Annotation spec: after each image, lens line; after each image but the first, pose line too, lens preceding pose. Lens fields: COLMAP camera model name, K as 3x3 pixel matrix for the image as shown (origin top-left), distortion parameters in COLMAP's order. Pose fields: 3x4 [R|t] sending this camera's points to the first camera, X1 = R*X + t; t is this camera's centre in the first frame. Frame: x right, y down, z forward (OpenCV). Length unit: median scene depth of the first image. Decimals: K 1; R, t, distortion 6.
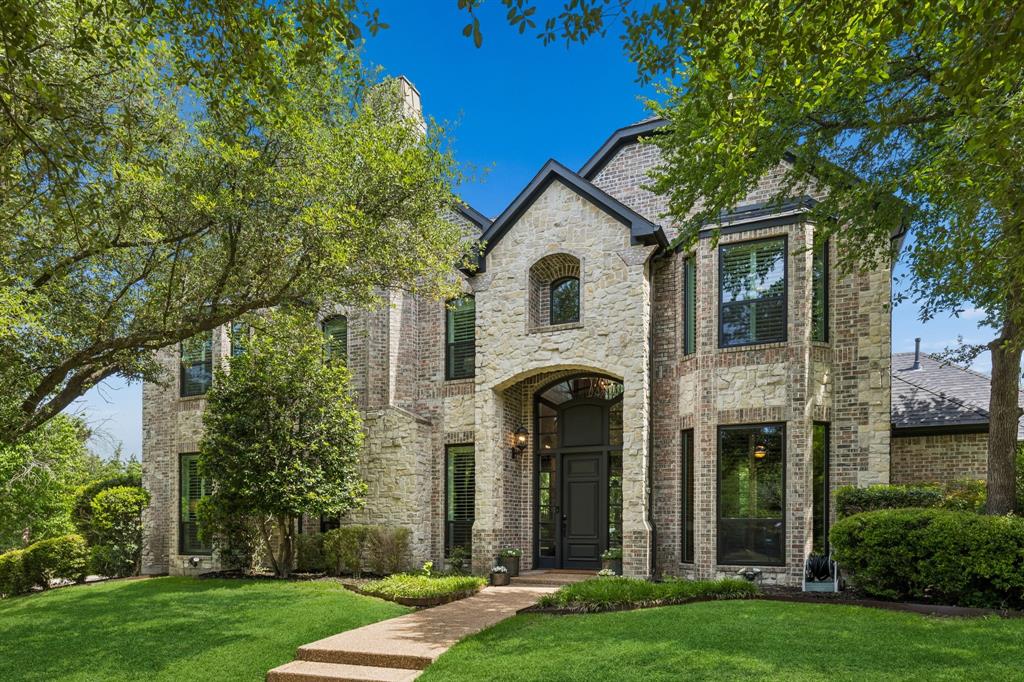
lens RADIAL K [[458.5, 0, 508.5], [0, 458.5, 348.2], [0, 0, 1]] dist [0.004273, -0.000264]
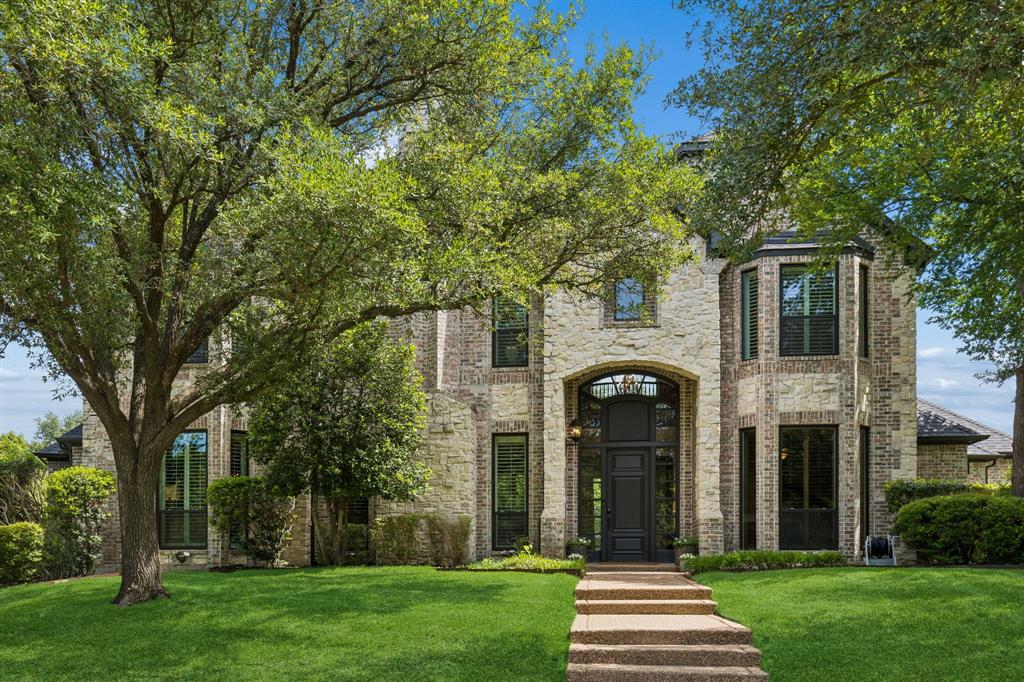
lens RADIAL K [[521.9, 0, 512.1], [0, 521.9, 317.7], [0, 0, 1]] dist [0.002626, -0.000045]
pose [[0.978897, 0.089353, 0.183786, -0.435589], [-0.081880, 0.995492, -0.047870, 0.021407], [-0.187234, 0.031812, 0.981800, -0.135040]]
